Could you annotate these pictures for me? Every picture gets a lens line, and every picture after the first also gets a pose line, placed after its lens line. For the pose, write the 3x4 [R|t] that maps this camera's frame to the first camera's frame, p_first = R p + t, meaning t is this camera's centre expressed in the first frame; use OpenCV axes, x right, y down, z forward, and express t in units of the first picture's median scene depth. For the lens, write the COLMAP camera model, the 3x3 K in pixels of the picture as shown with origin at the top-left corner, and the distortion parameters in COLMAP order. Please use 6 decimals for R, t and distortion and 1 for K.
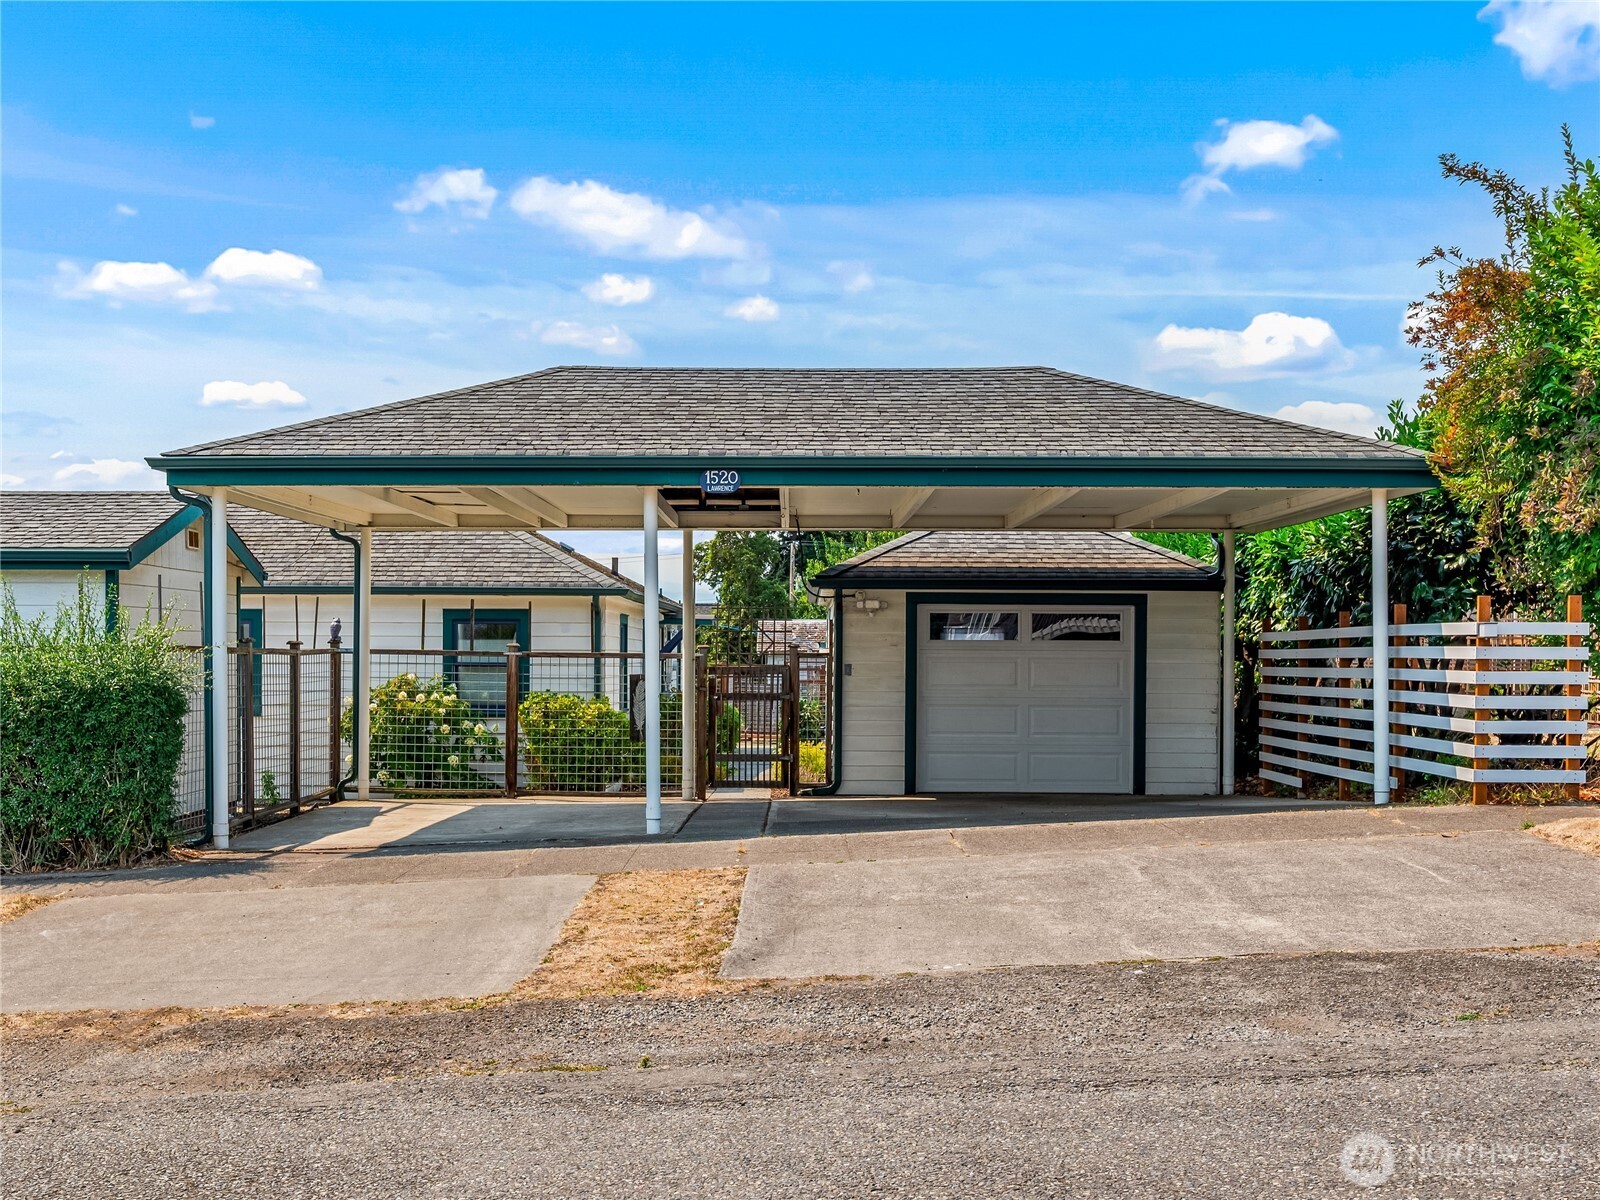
lens RADIAL K [[1545.9, 0, 798.7], [0, 1545.9, 607.7], [0, 0, 1]] dist [-0.010207, 0.000000]
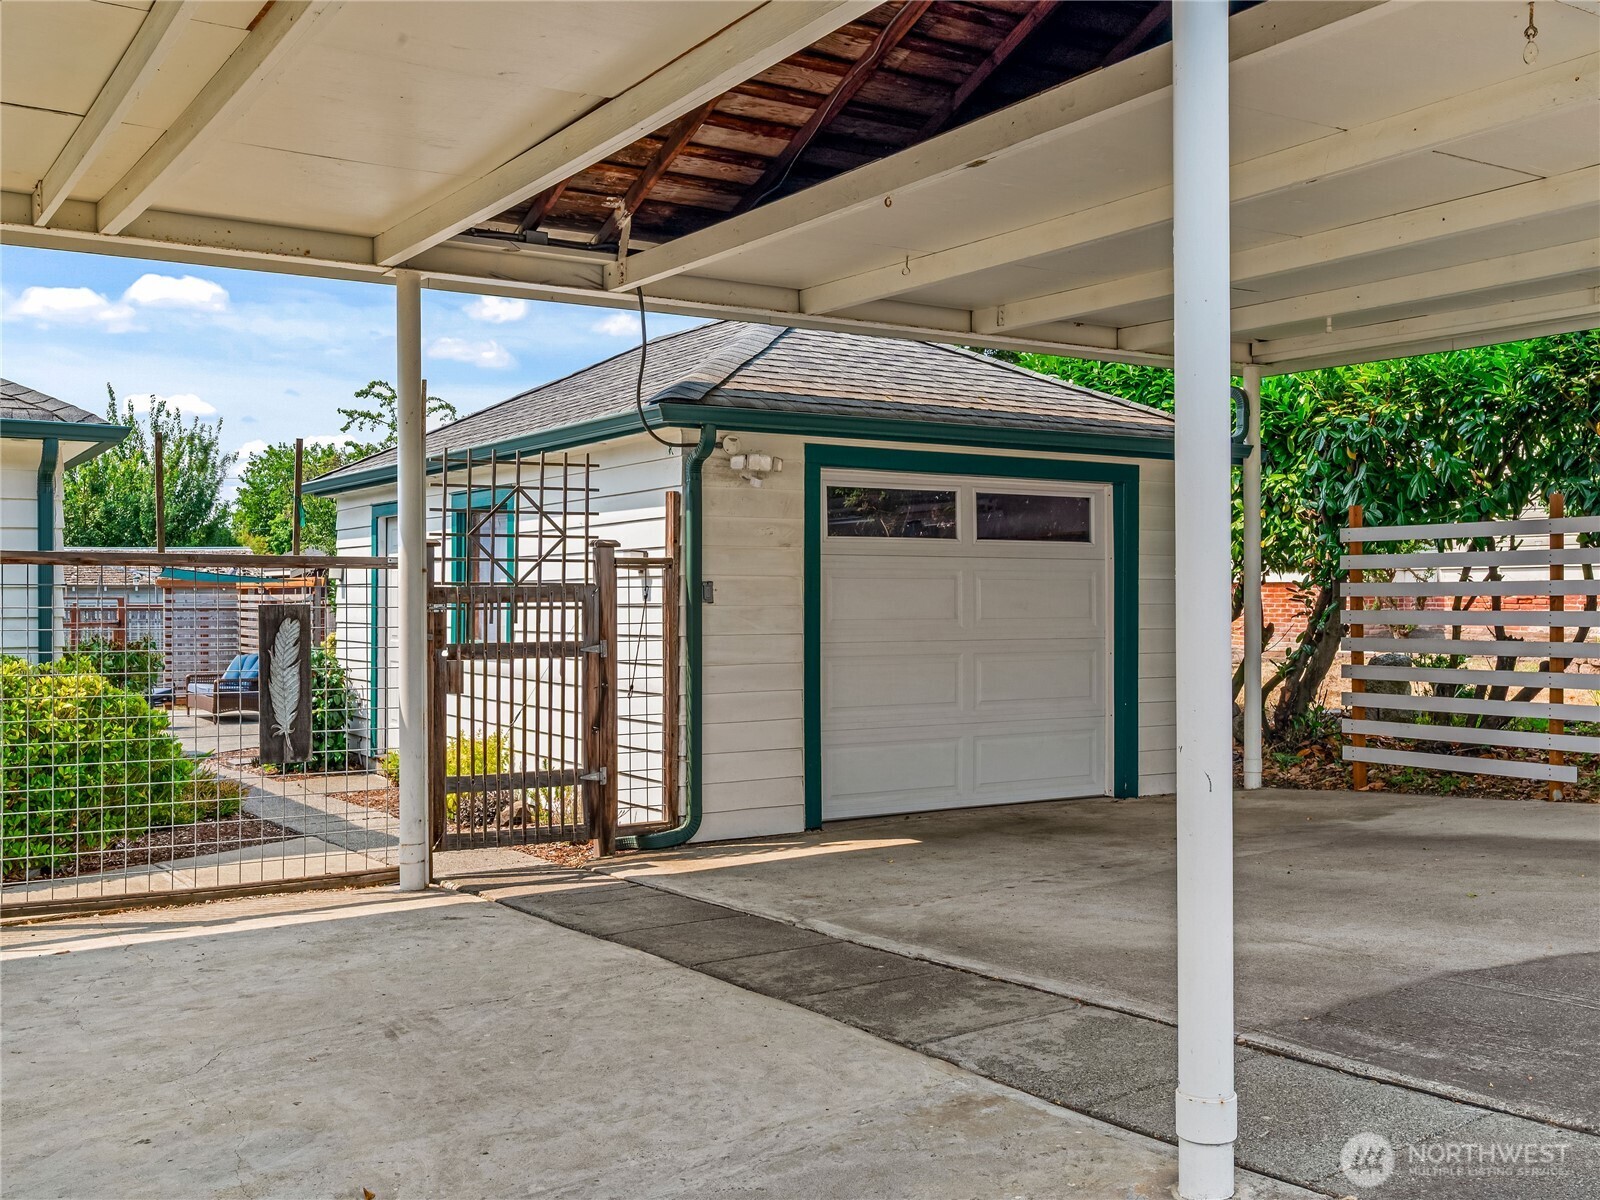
lens RADIAL K [[1545.9, 0, 799.6], [0, 1545.9, 594.4], [0, 0, 1]] dist [-0.010207, 0.000000]
pose [[0.837468, -0.004767, 0.546466, -0.215925], [-0.014176, 0.999436, 0.030443, 0.025225], [-0.546303, -0.033242, 0.836928, 0.565066]]
